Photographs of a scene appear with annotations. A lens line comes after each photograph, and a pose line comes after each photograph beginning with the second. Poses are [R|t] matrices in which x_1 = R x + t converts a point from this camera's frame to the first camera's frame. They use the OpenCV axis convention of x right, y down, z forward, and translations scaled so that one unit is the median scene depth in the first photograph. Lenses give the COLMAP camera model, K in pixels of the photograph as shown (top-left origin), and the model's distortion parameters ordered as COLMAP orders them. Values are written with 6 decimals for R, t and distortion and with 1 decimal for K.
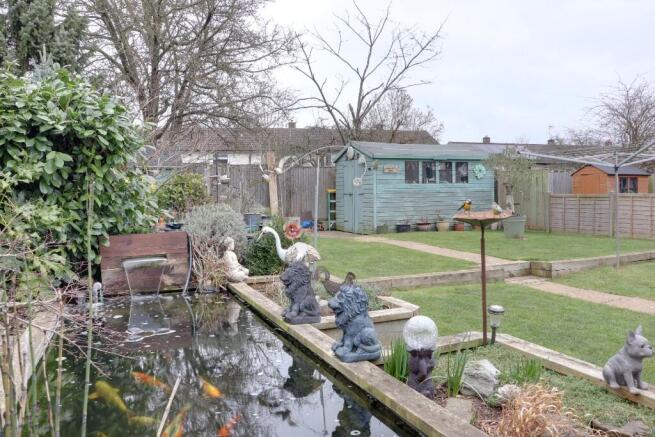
lens RADIAL K [[555.8, 0, 328.3], [0, 555.8, 216.5], [0, 0, 1]] dist [-0.103538, 0.069708]
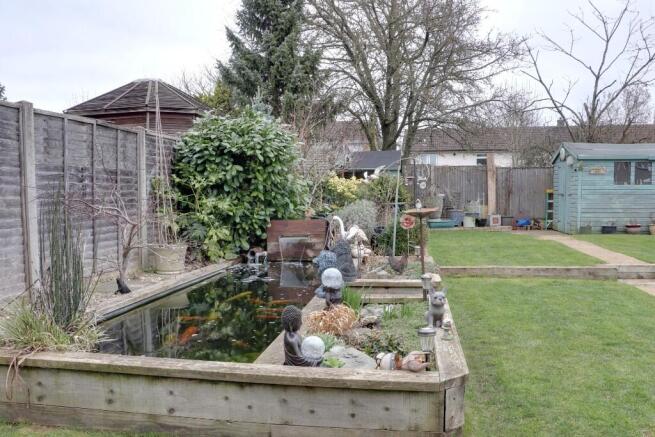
lens RADIAL K [[555.8, 0, 327.8], [0, 555.8, 222.2], [0, 0, 1]] dist [-0.103538, 0.069708]
pose [[0.866485, 0.038114, -0.497746, 0.371673], [-0.030873, 0.999264, 0.022771, 0.001411], [0.498248, -0.004364, 0.867024, -0.177408]]
